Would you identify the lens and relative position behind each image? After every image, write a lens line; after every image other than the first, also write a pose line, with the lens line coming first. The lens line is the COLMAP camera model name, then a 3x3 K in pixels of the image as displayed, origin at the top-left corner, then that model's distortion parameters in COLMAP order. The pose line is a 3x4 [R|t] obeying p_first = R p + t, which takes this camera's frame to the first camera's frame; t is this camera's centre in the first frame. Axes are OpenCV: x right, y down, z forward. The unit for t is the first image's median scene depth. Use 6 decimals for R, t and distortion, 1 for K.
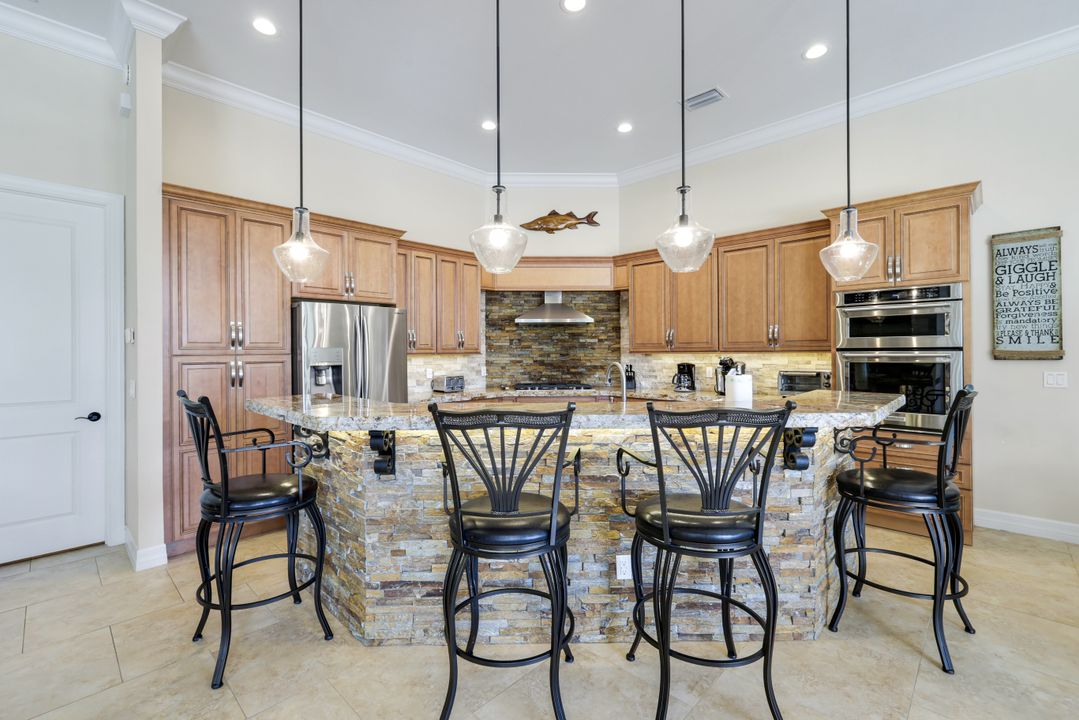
lens RADIAL K [[466.3, 0, 545.9], [0, 466.3, 354.0], [0, 0, 1]] dist [-0.000003, 0.000043]
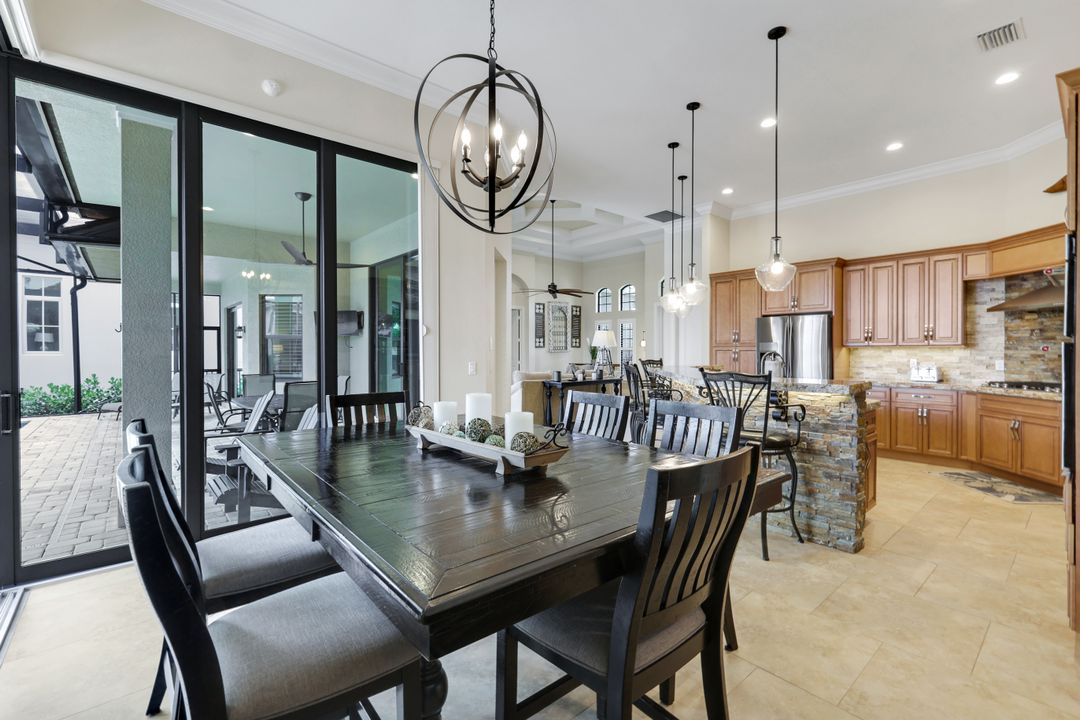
lens RADIAL K [[478.3, 0, 534.9], [0, 478.3, 354.1], [0, 0, 1]] dist [0.001101, 0.000122]
pose [[-0.110216, 0.016264, -0.993775, 0.973566], [-0.002517, 0.999858, 0.016643, 0.001373], [0.993904, 0.004336, -0.110159, 0.213346]]
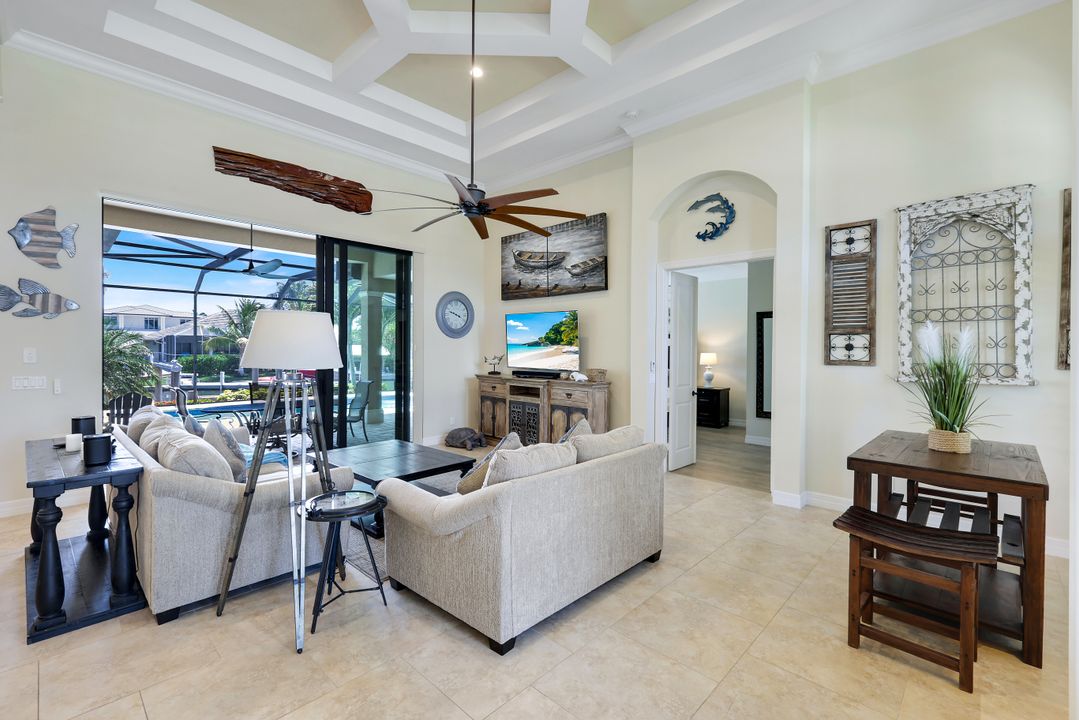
lens RADIAL K [[471.3, 0, 539.5], [0, 471.3, 354.5], [0, 0, 1]] dist [0.000073, 0.000131]
pose [[-0.999997, -0.002063, 0.001169, -1.091491], [-0.002045, 0.999875, 0.015699, -0.019615], [-0.001202, 0.015697, -0.999876, 0.763454]]
